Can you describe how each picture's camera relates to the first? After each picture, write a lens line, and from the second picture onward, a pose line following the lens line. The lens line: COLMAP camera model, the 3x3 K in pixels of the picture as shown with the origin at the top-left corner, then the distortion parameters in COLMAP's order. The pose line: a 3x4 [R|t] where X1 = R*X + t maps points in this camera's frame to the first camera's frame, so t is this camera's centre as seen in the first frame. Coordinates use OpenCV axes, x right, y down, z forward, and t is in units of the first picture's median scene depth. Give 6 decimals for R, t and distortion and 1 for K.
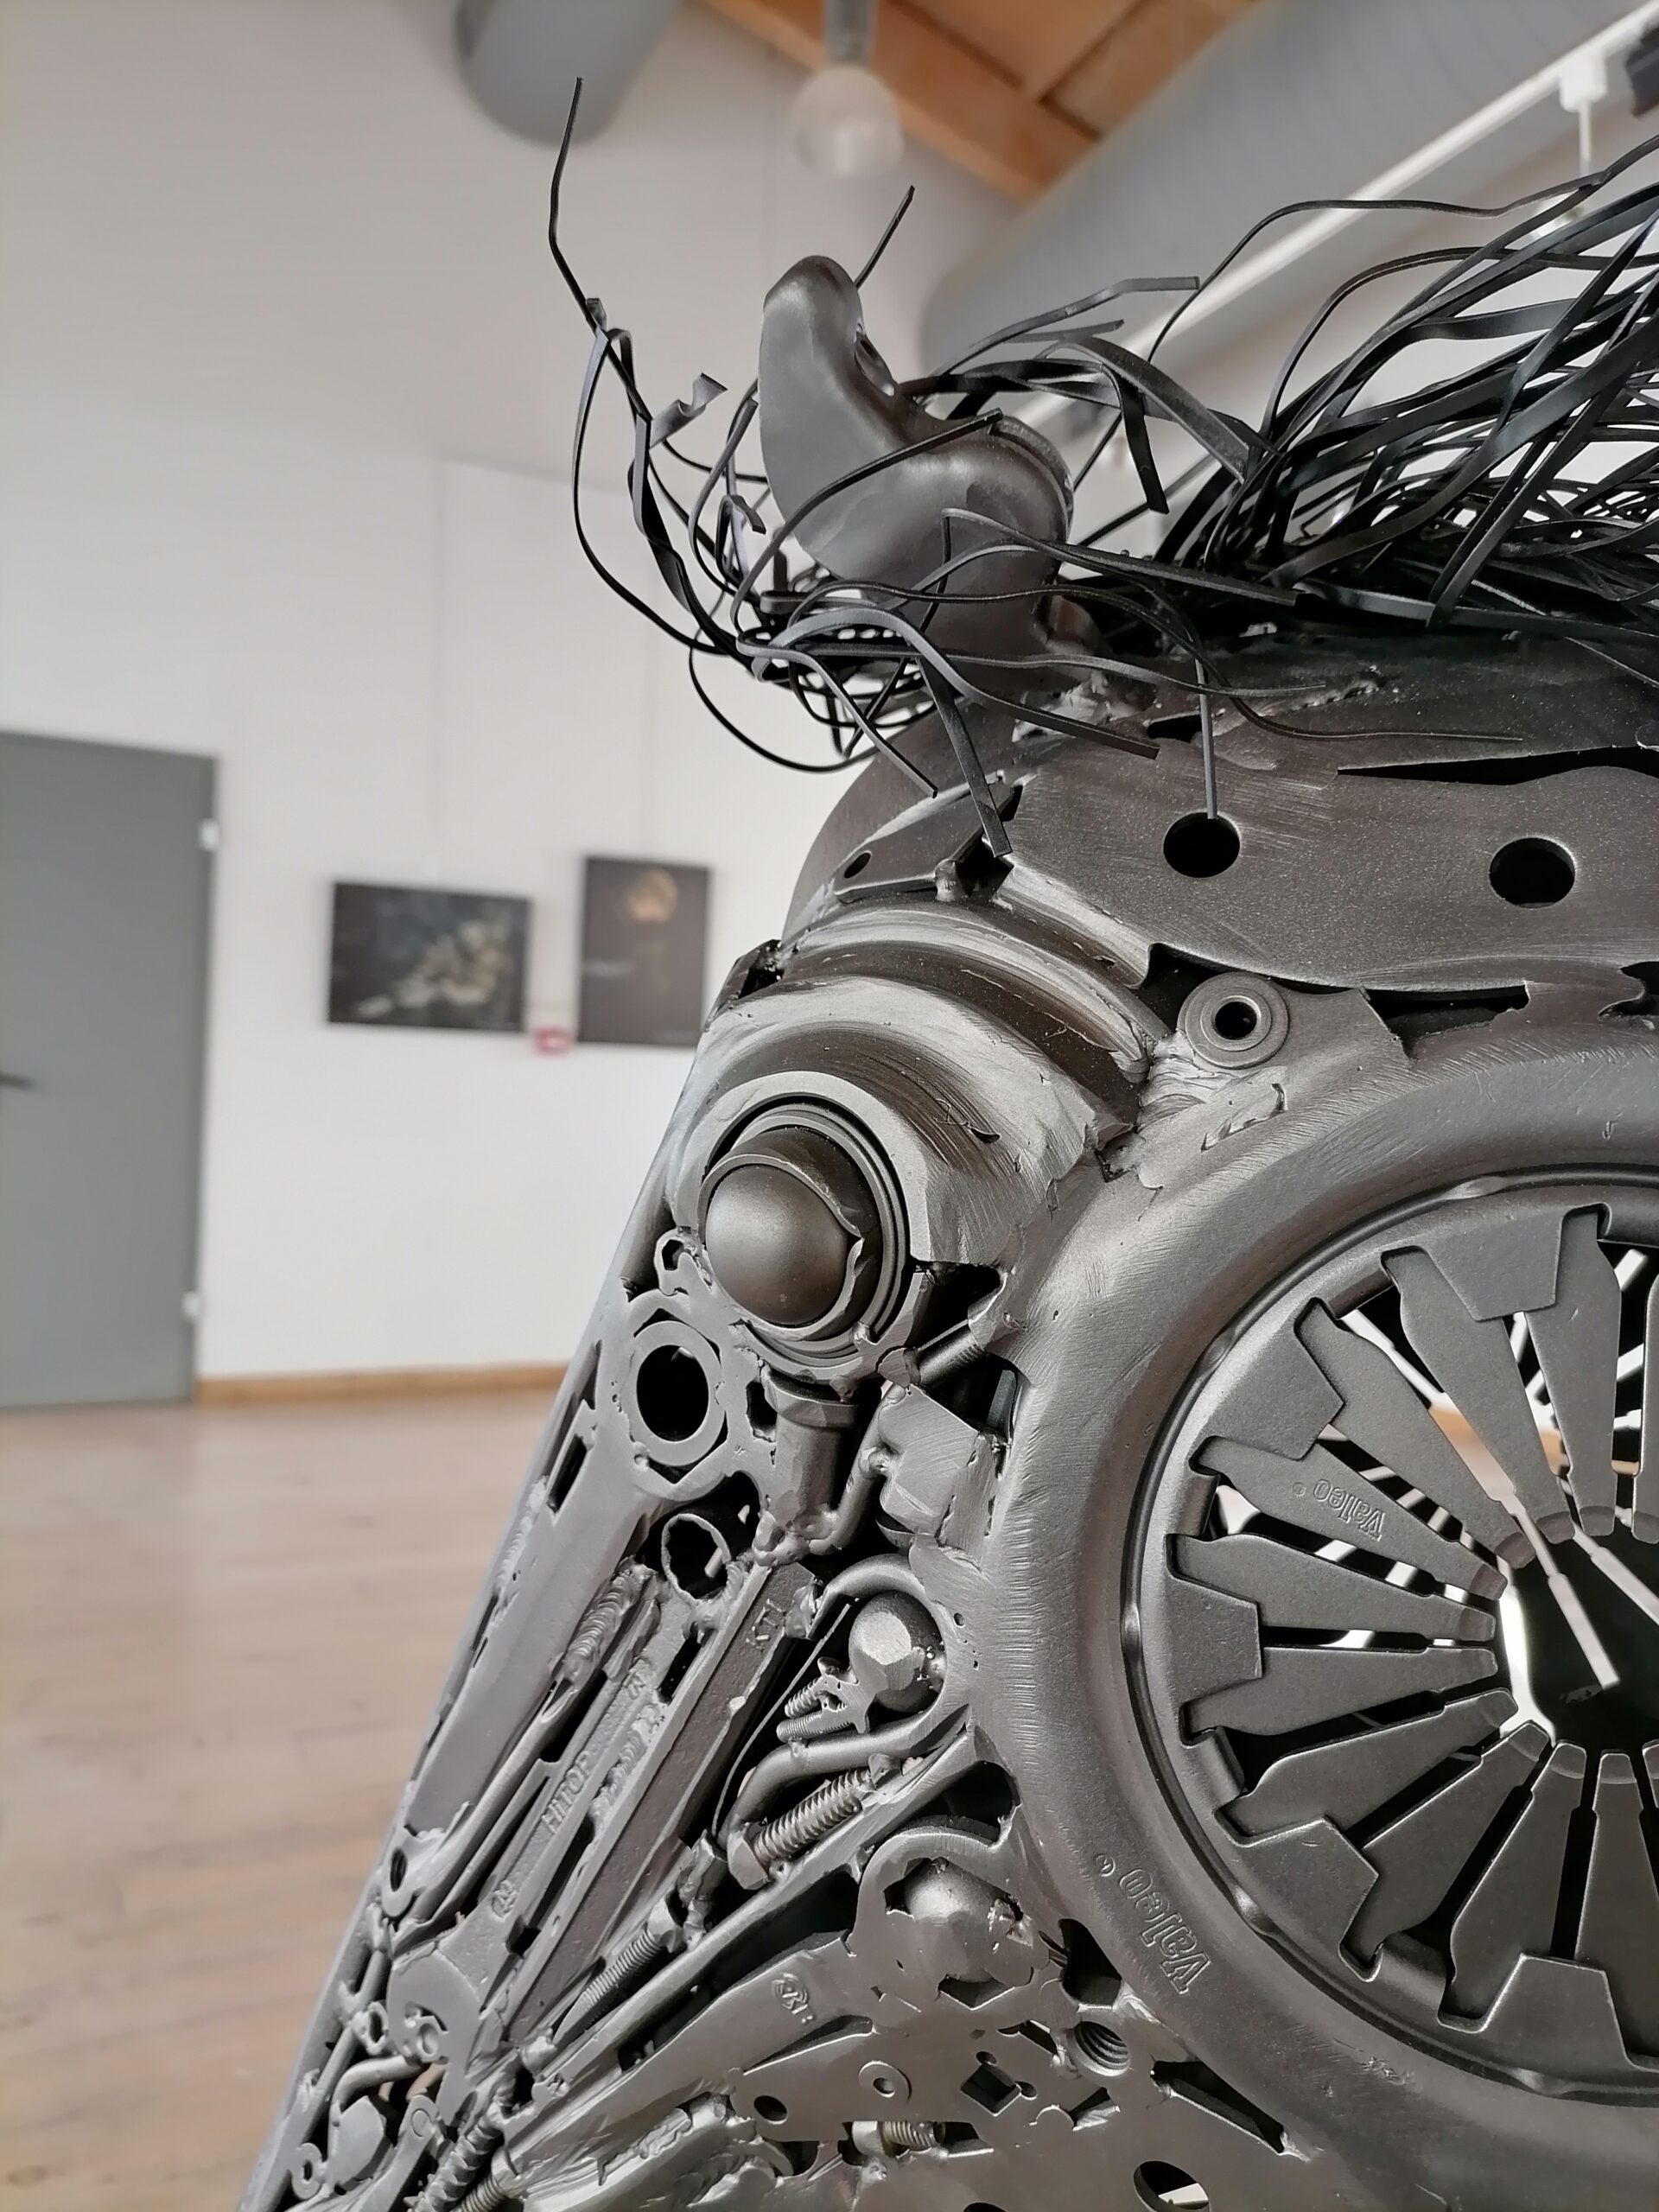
lens RADIAL K [[1695.0, 0, 816.2], [0, 1695.0, 1111.1], [0, 0, 1]] dist [0.034890, -0.013117]
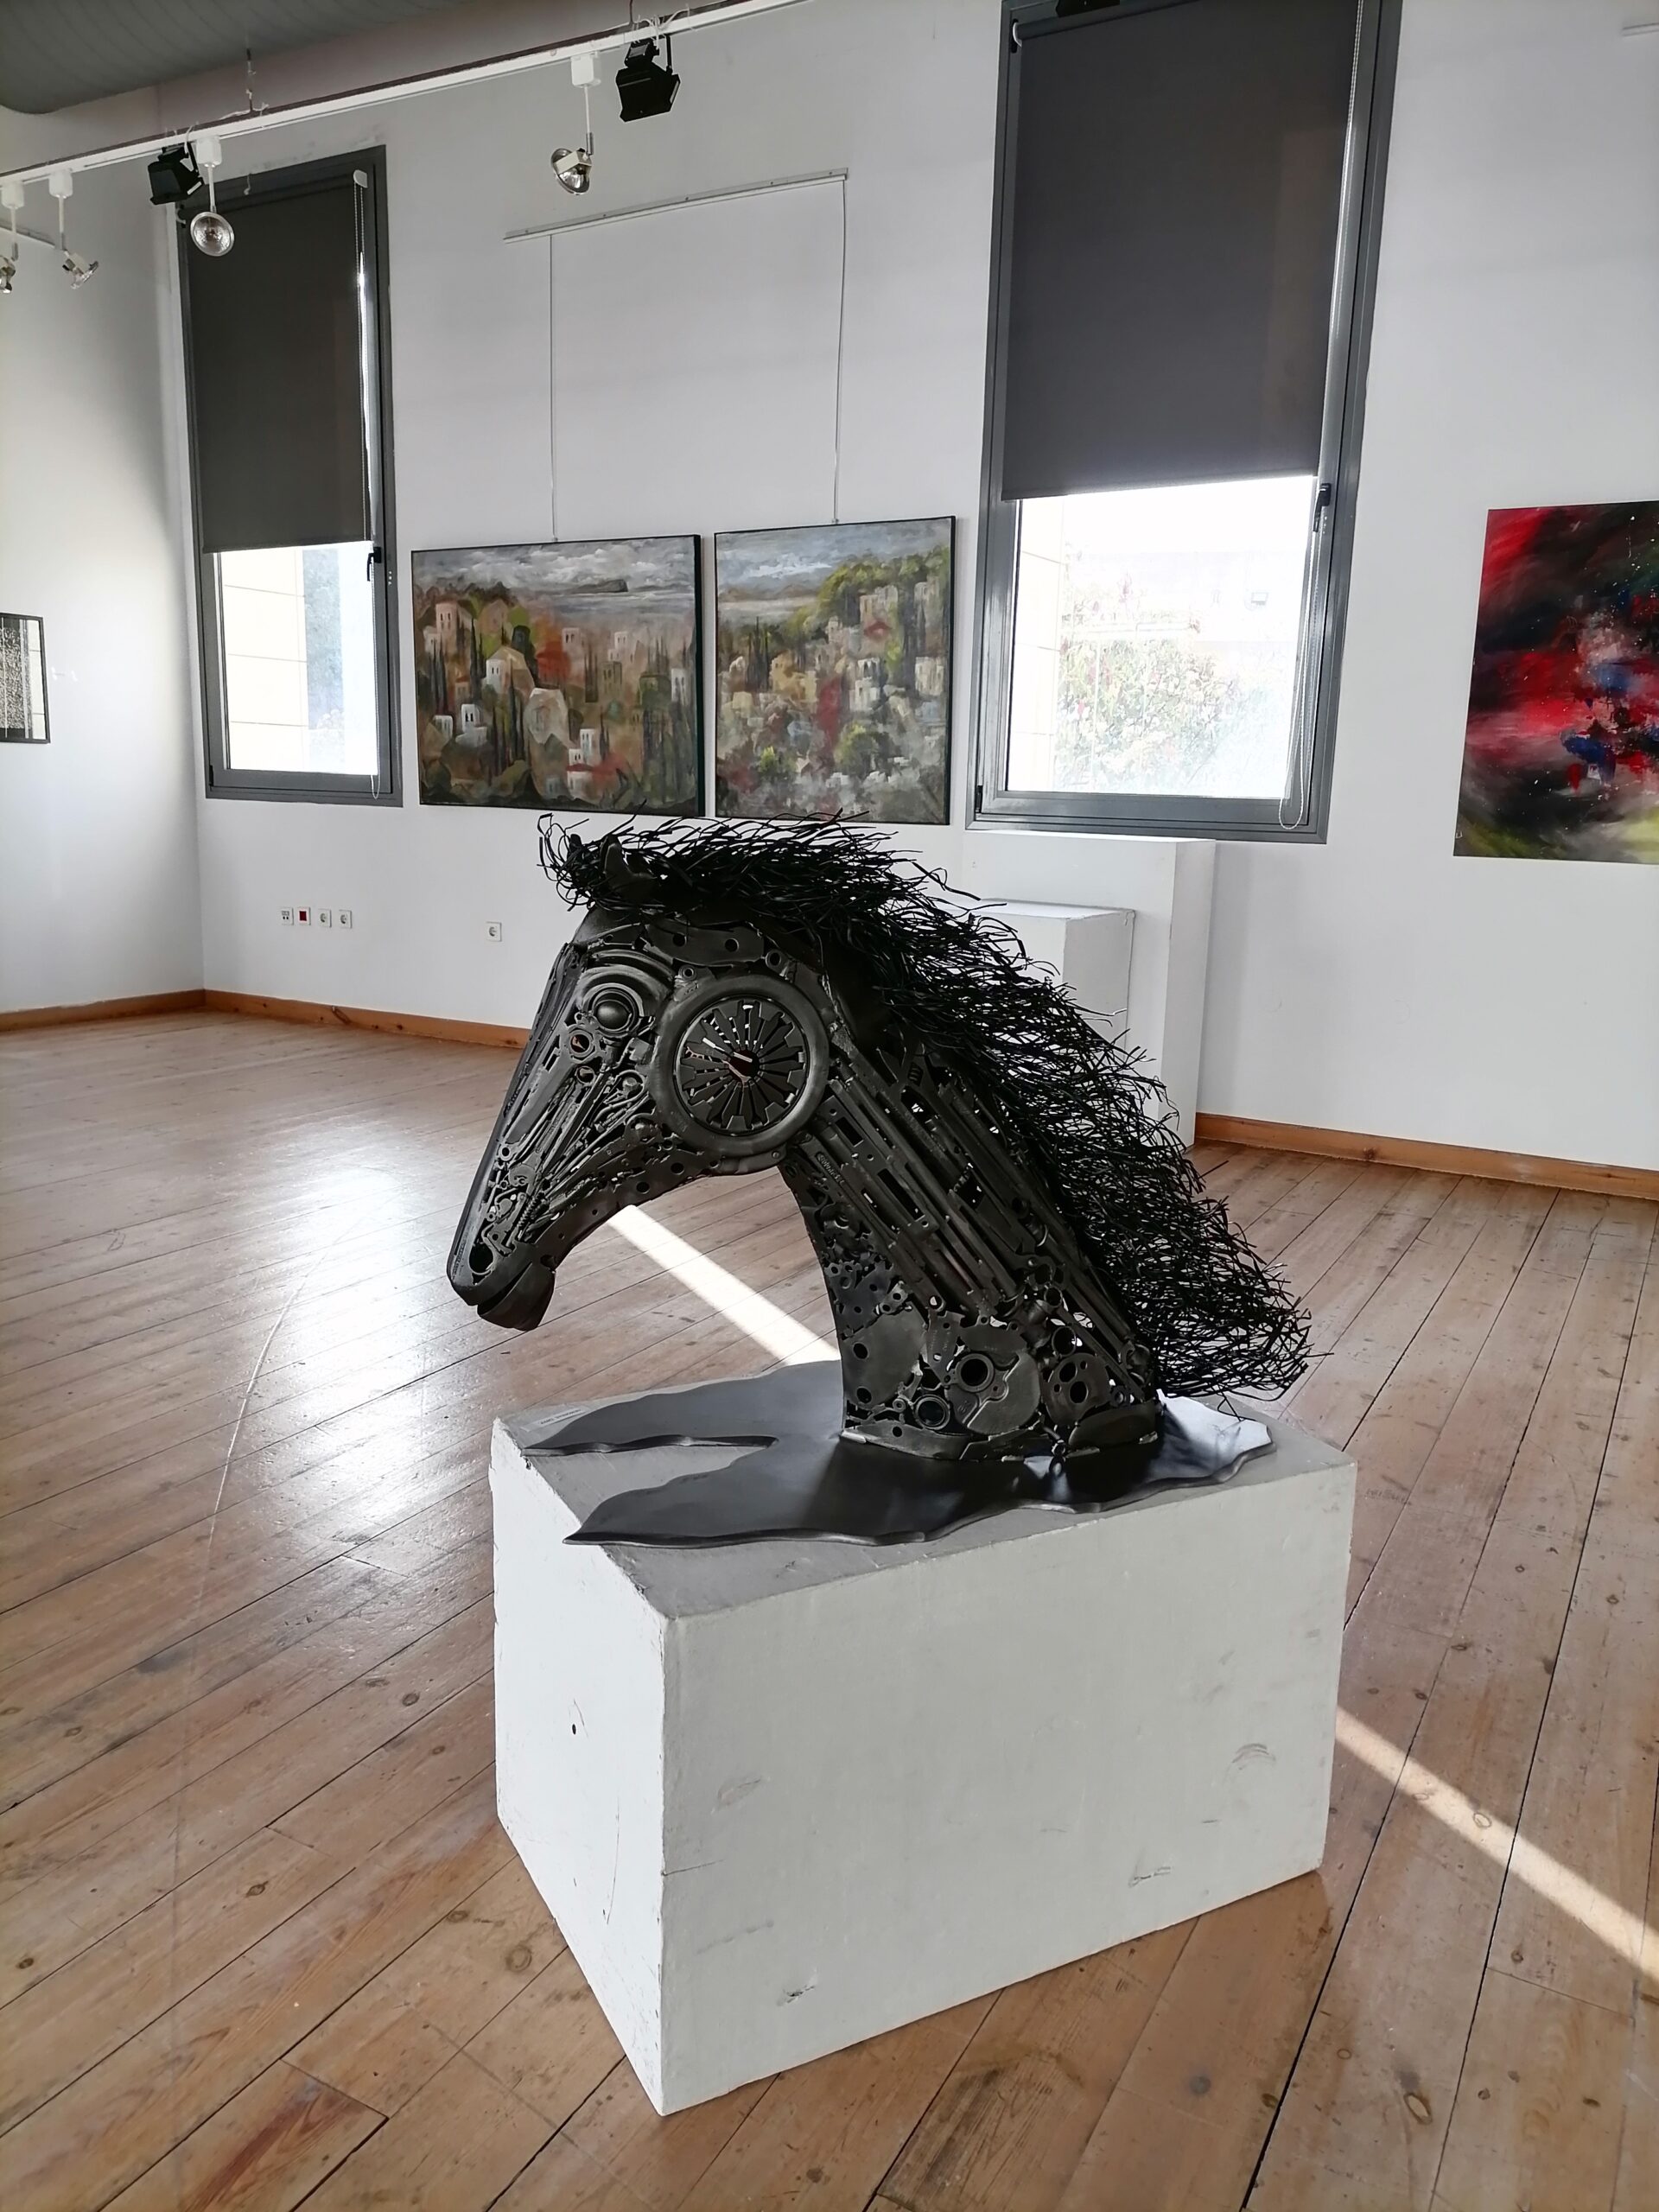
lens RADIAL K [[1695.0, 0, 818.9], [0, 1695.0, 1097.4], [0, 0, 1]] dist [0.034890, -0.013117]
pose [[0.833489, -0.111043, 0.541262, -2.415918], [-0.004178, 0.978303, 0.207138, -0.785169], [-0.552520, -0.174909, 0.814941, -3.824643]]
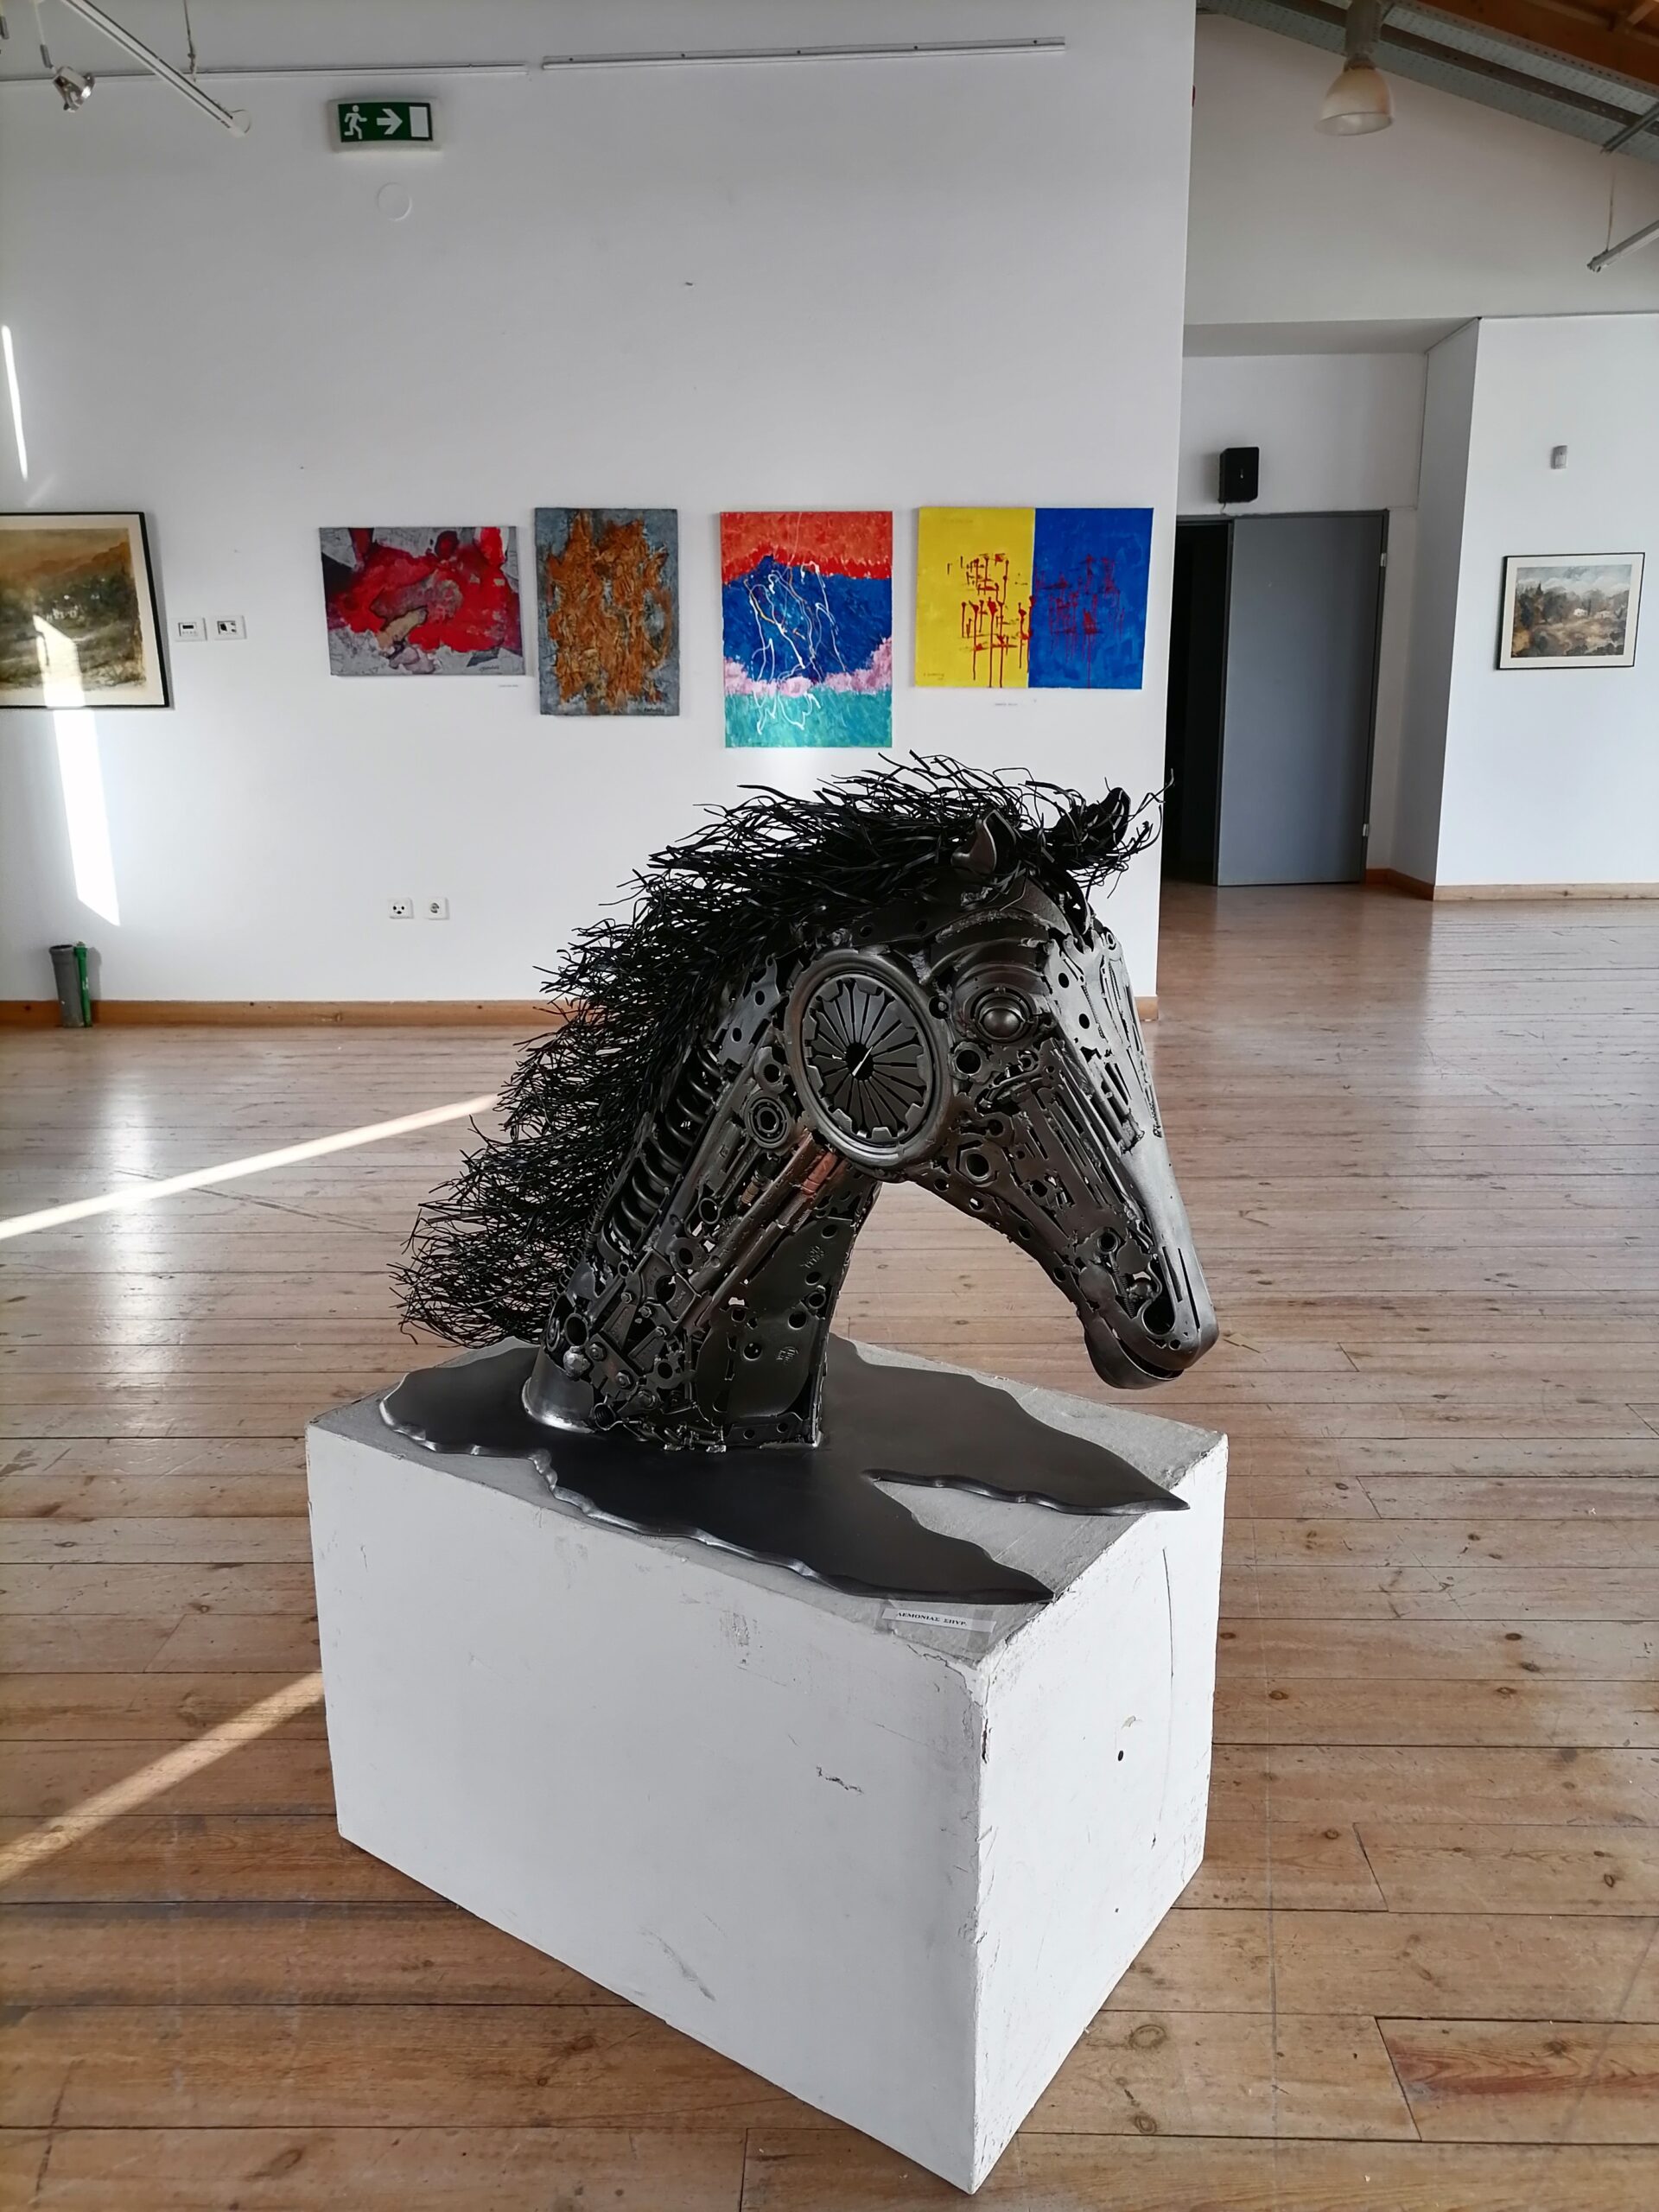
lens RADIAL K [[1695.0, 0, 840.0], [0, 1695.0, 1125.3], [0, 0, 1]] dist [0.034890, -0.013117]
pose [[-0.884149, -0.134596, 0.447398, -1.562828], [-0.015125, 0.965348, 0.260527, -0.804613], [-0.466960, 0.223578, -0.855547, 5.628657]]
